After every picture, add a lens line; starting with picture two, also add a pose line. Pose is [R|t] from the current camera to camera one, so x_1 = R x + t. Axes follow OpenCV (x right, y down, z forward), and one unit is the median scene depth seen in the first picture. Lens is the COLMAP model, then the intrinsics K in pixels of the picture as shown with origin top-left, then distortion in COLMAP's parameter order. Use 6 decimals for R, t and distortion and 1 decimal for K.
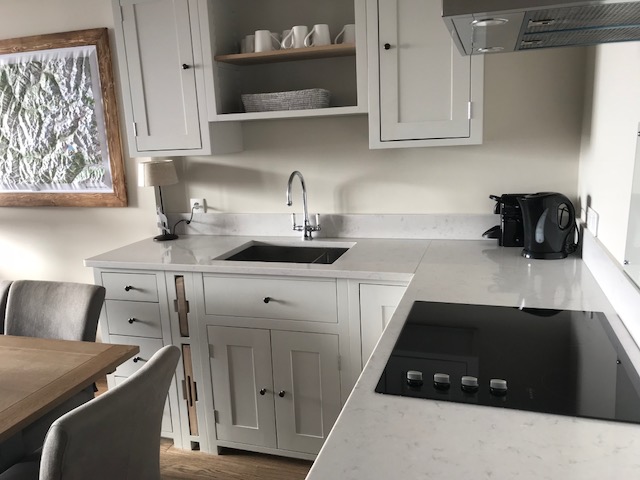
lens RADIAL K [[528.9, 0, 318.4], [0, 528.9, 236.1], [0, 0, 1]] dist [0.022968, -0.010195]
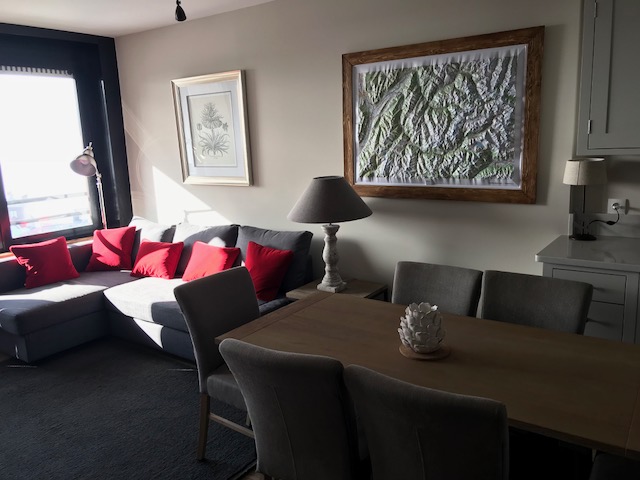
lens RADIAL K [[528.9, 0, 318.4], [0, 528.9, 236.1], [0, 0, 1]] dist [0.022968, -0.010195]
pose [[0.953646, 0.064624, -0.293910, -0.455145], [-0.063565, 0.997891, 0.013165, 0.018549], [0.294141, 0.006128, 0.955742, -0.082506]]
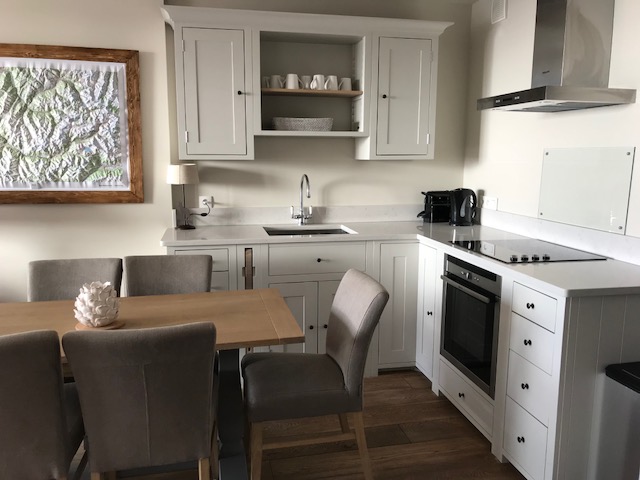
lens RADIAL K [[528.9, 0, 318.4], [0, 528.9, 236.1], [0, 0, 1]] dist [0.022968, -0.010195]
pose [[0.863978, -0.025447, 0.502885, -0.618744], [0.054577, 0.997571, -0.043286, 0.088808], [-0.500562, 0.064844, 0.863269, -0.186153]]
